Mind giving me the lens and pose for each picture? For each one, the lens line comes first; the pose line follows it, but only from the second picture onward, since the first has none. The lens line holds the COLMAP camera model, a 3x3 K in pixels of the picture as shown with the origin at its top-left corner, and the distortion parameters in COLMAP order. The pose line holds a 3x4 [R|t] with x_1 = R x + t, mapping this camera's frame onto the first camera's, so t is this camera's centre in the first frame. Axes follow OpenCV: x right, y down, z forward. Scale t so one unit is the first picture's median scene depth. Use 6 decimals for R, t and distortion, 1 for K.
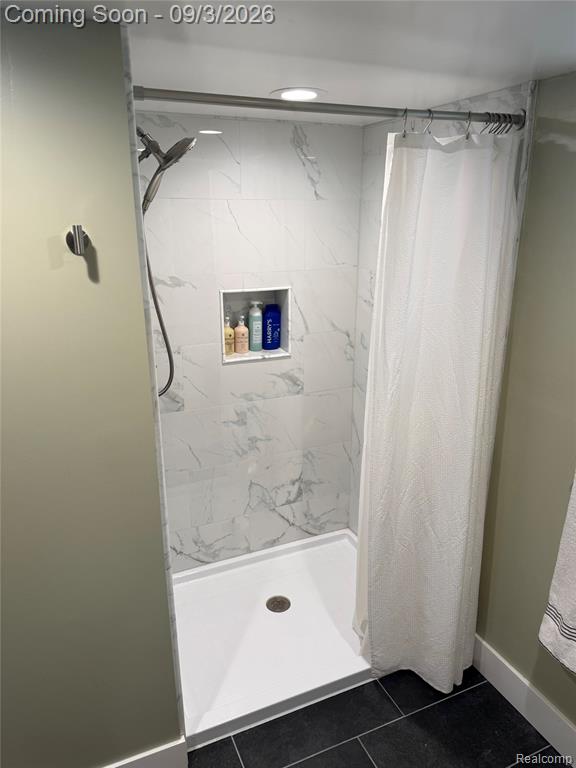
lens RADIAL K [[529.0, 0, 313.6], [0, 529.0, 383.9], [0, 0, 1]] dist [0.098734, -0.138557]
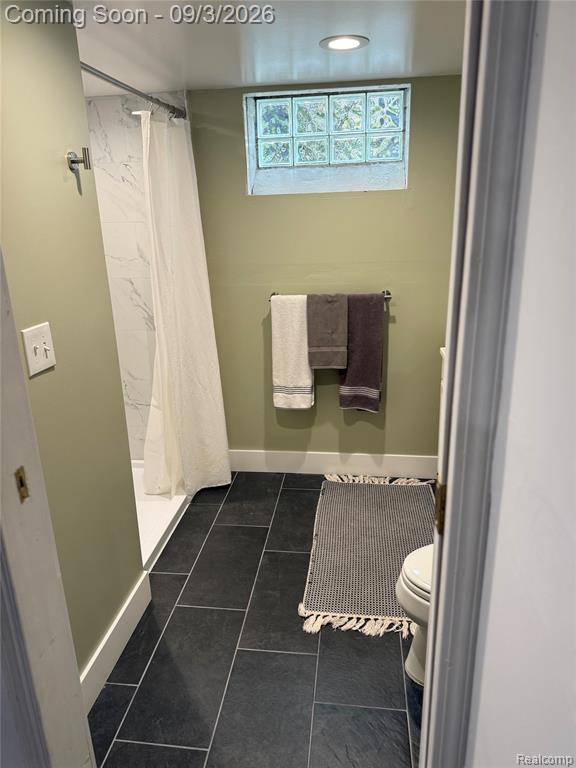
lens RADIAL K [[537.8, 0, 288.0], [0, 537.8, 384.0], [0, 0, 1]] dist [0.107777, -0.208637]
pose [[0.514668, -0.273137, 0.812720, -1.049053], [0.282857, 0.948921, 0.139787, 0.159876], [-0.809388, 0.157940, 0.565638, -0.080976]]
